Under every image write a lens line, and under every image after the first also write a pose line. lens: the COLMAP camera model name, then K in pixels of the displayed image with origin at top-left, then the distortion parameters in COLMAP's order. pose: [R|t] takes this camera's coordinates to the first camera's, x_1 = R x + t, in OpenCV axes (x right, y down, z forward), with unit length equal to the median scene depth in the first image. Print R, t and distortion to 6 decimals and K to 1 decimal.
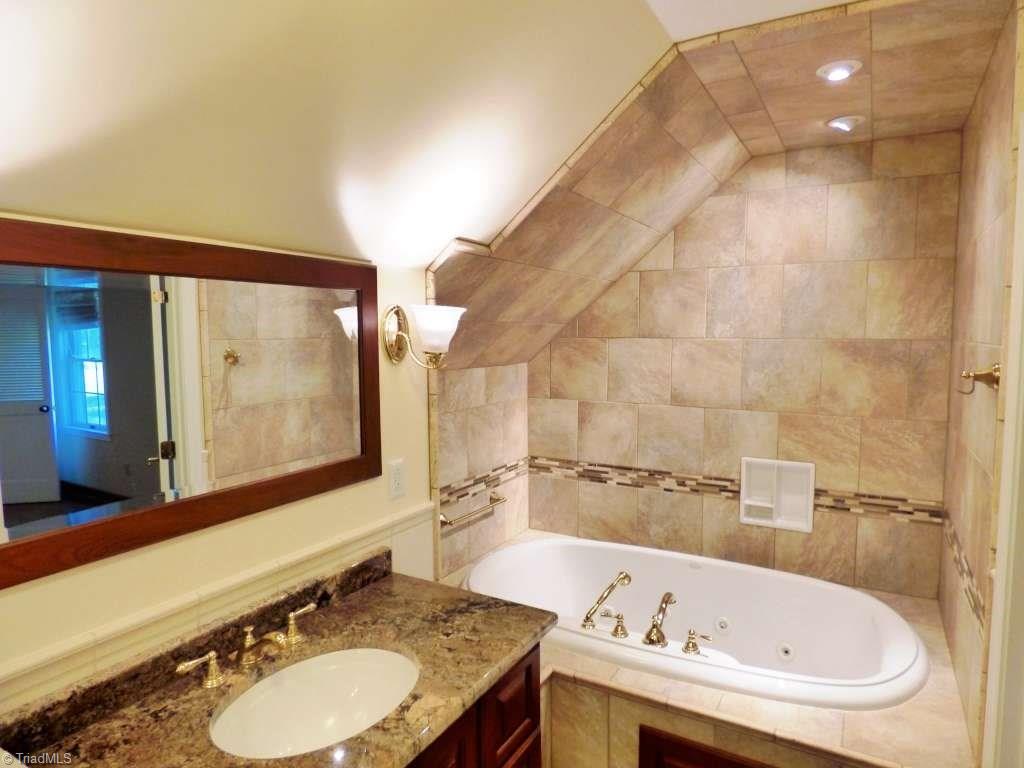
lens RADIAL K [[624.8, 0, 512.0], [0, 624.8, 390.7], [0, 0, 1]] dist [-0.008363, -0.000300]
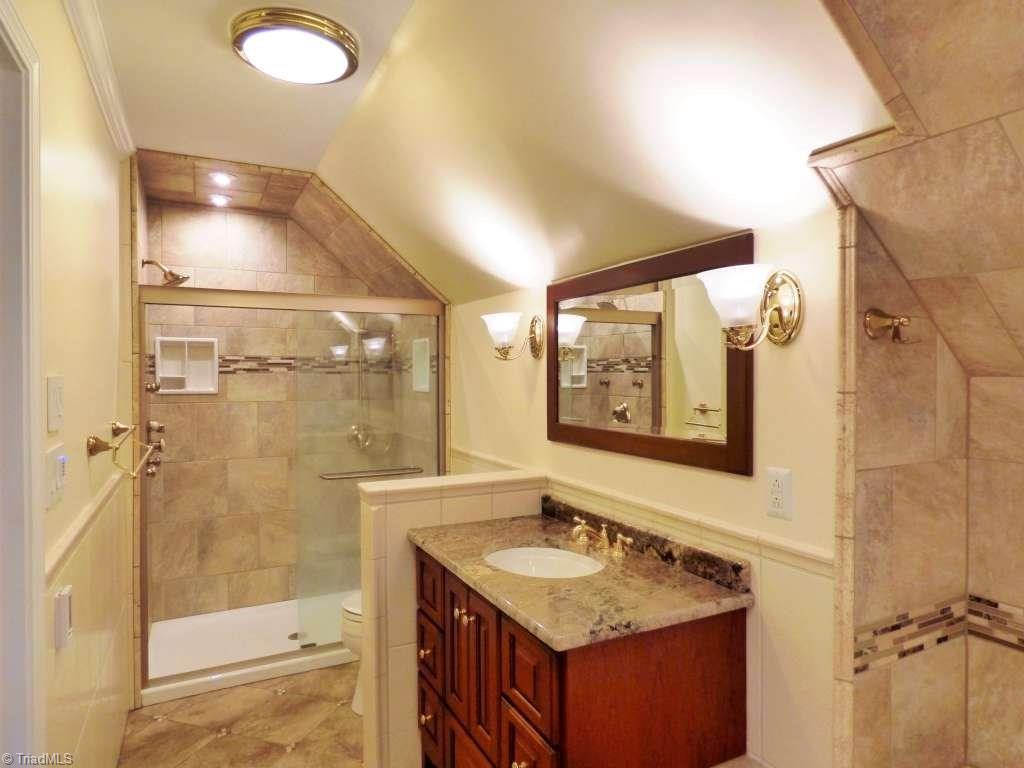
lens RADIAL K [[624.8, 0, 513.2], [0, 624.8, 377.3], [0, 0, 1]] dist [-0.008363, -0.000300]
pose [[-0.557002, 0.023194, -0.830187, 0.771444], [-0.052850, 0.996594, 0.063302, -0.044605], [0.828828, 0.079135, -0.553879, 1.346939]]
